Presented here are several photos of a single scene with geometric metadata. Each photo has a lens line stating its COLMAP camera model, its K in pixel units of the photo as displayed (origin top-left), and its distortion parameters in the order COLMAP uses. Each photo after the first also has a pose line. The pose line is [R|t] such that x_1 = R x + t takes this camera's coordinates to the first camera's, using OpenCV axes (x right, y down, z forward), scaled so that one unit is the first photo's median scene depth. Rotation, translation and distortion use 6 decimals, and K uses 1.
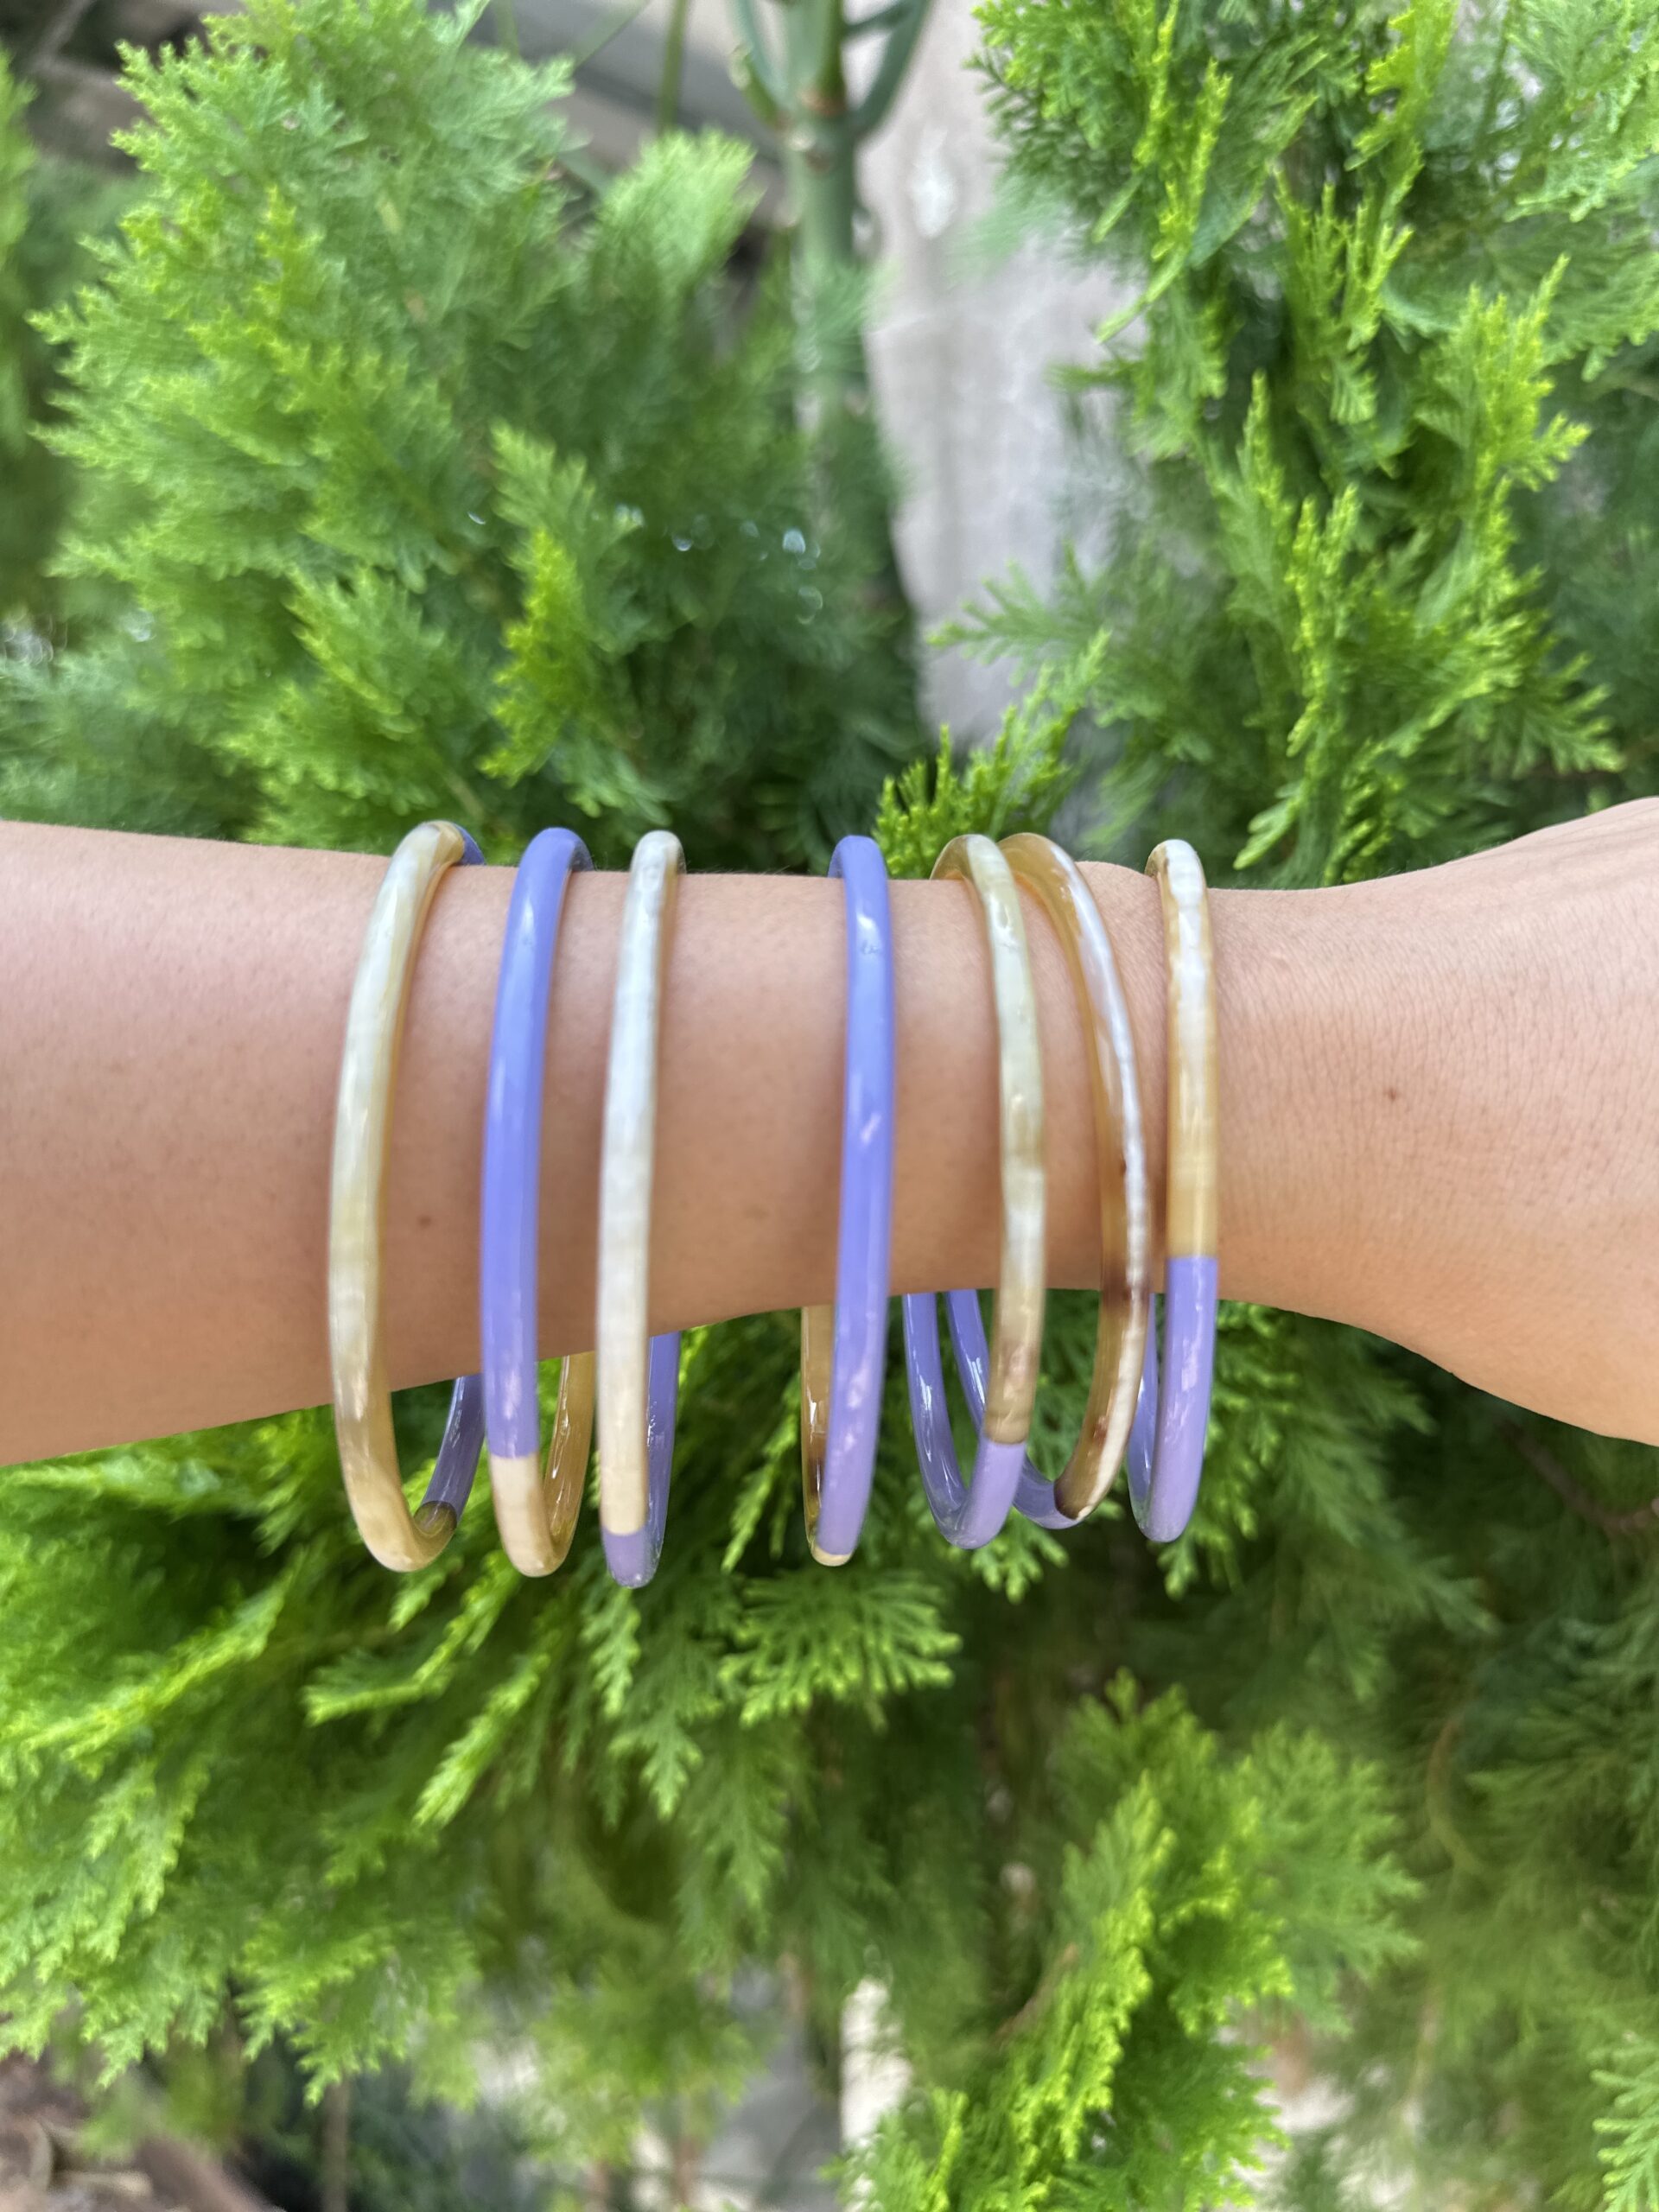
lens RADIAL K [[1637.2, 0, 829.5], [0, 1637.2, 1106.0], [0, 0, 1]] dist [0.059241, -0.126390]
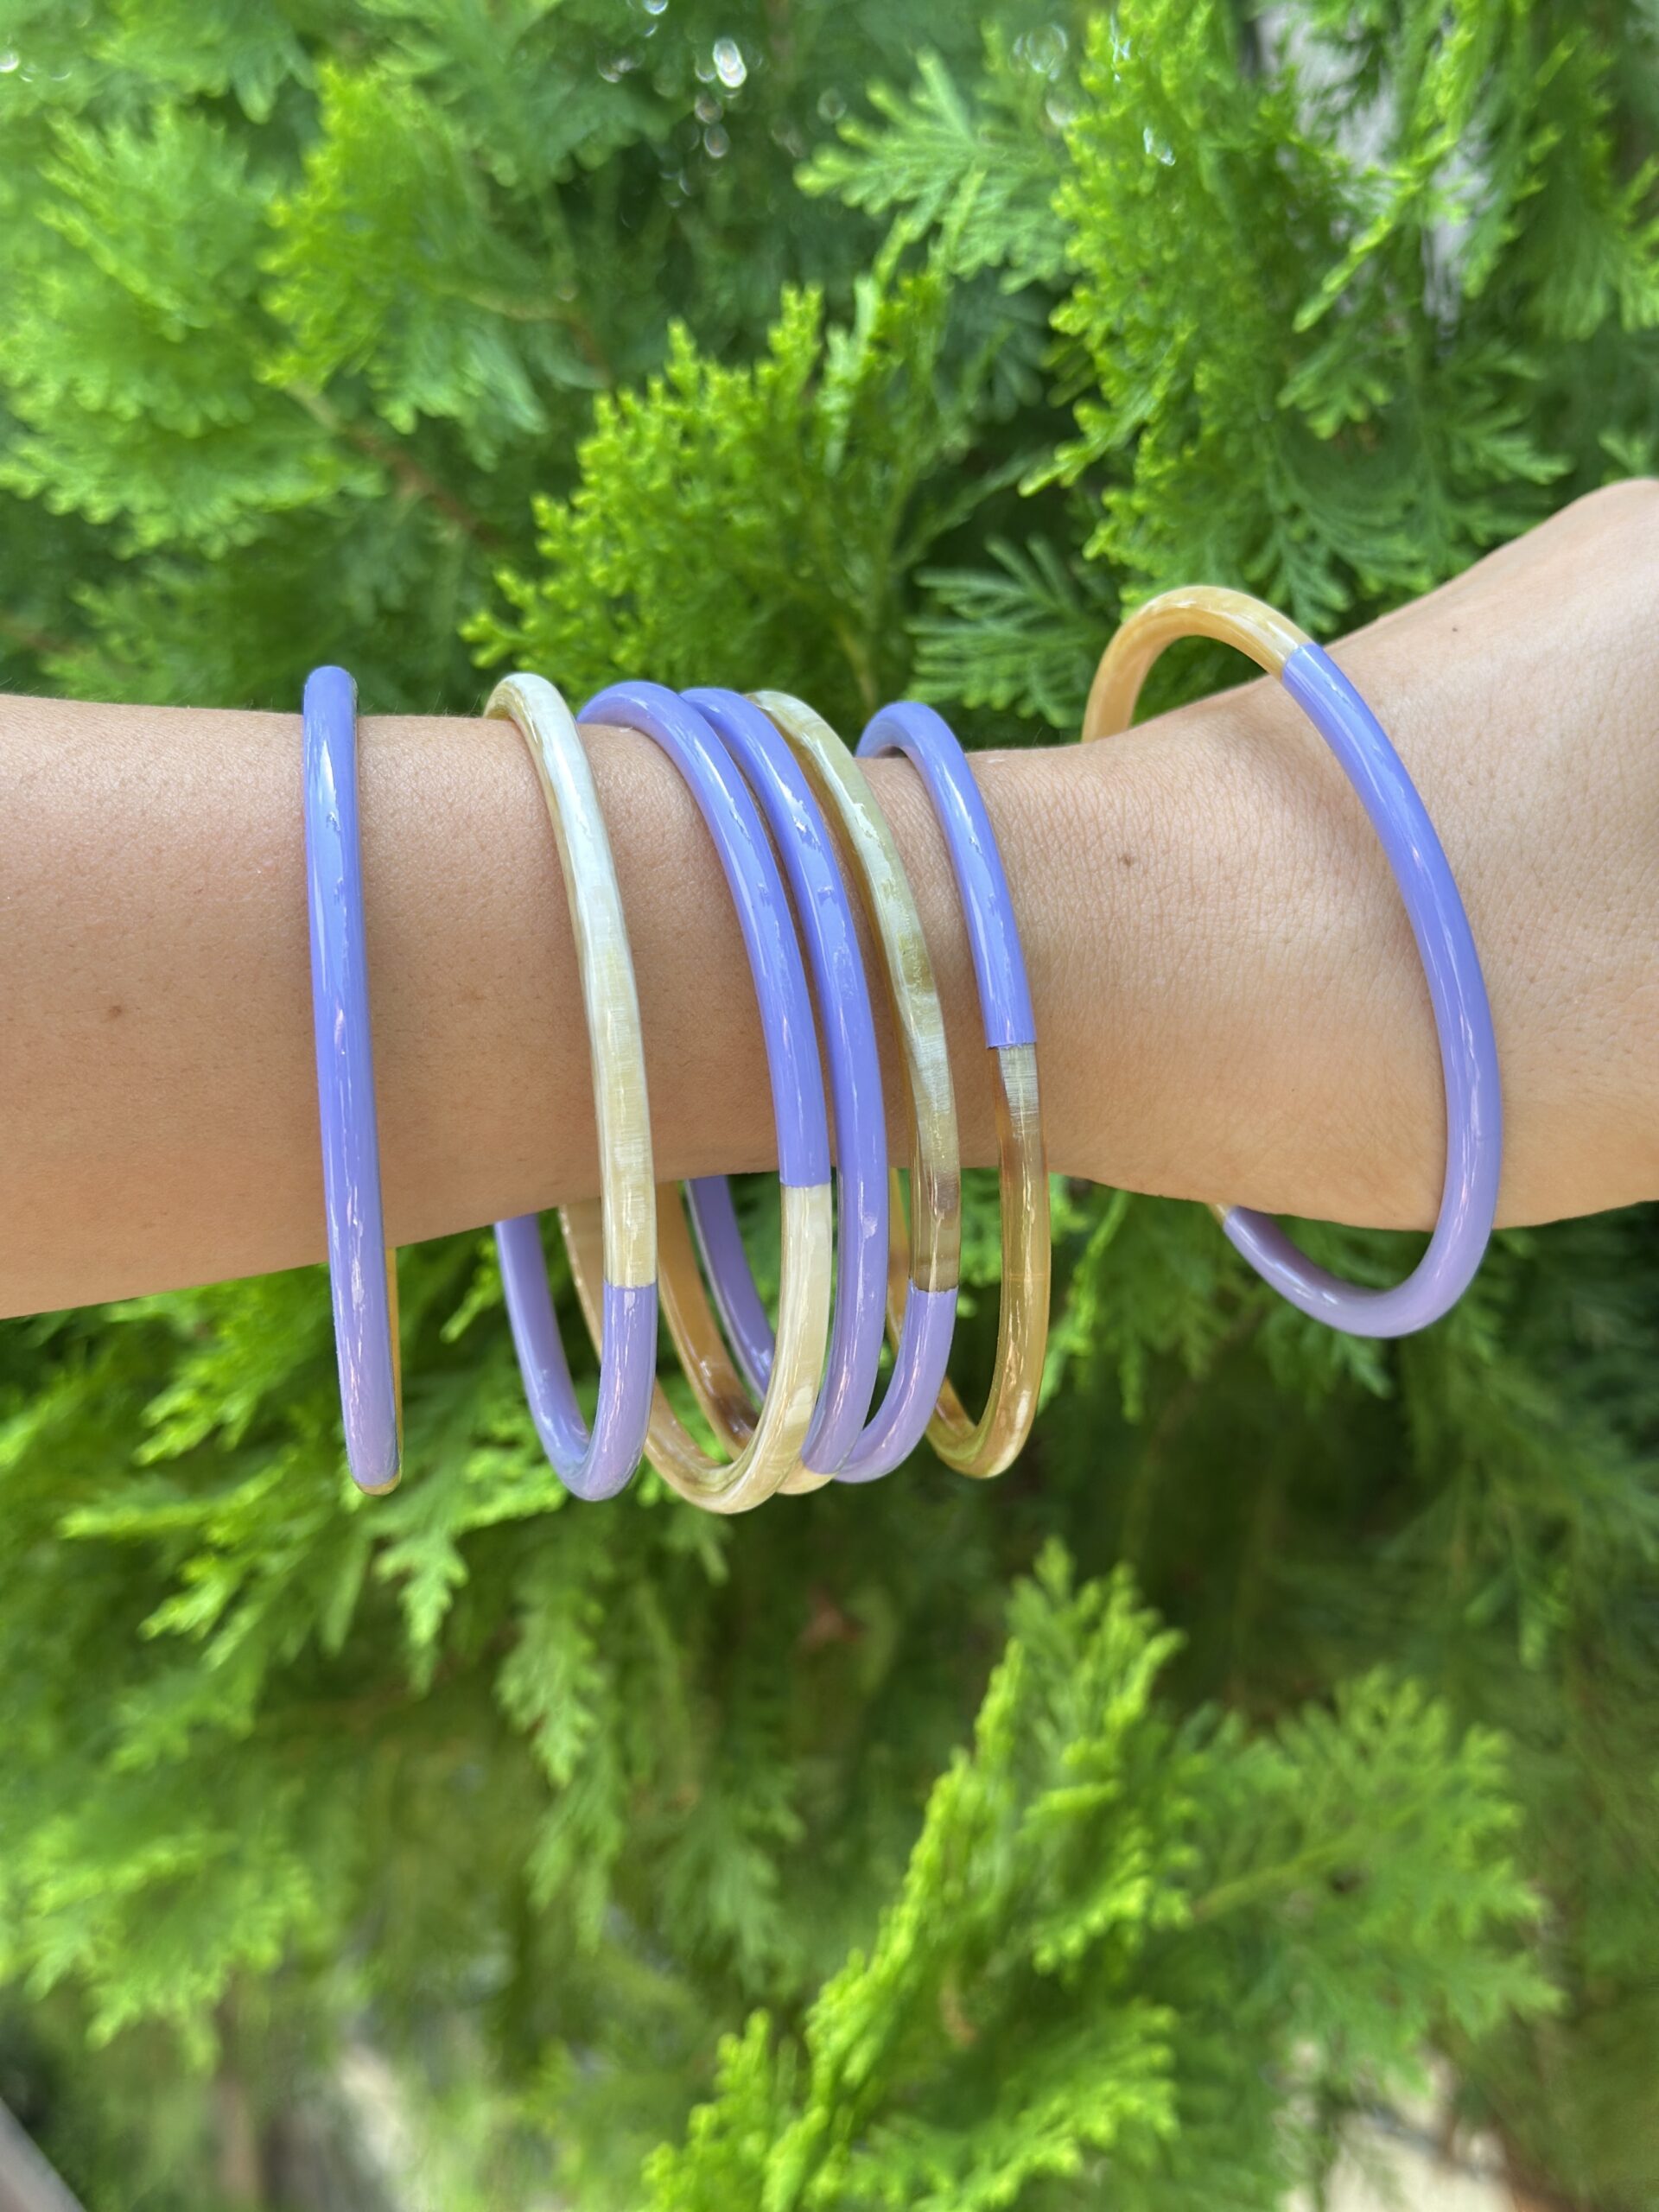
lens RADIAL K [[3388.9, 0, 829.5], [0, 3388.9, 1106.0], [0, 0, 1]] dist [0.124818, -0.148122]
pose [[0.964296, 0.018368, -0.264191, 0.486280], [-0.001508, 0.997956, 0.063883, 0.039500], [0.264824, -0.061203, 0.962352, -0.528330]]
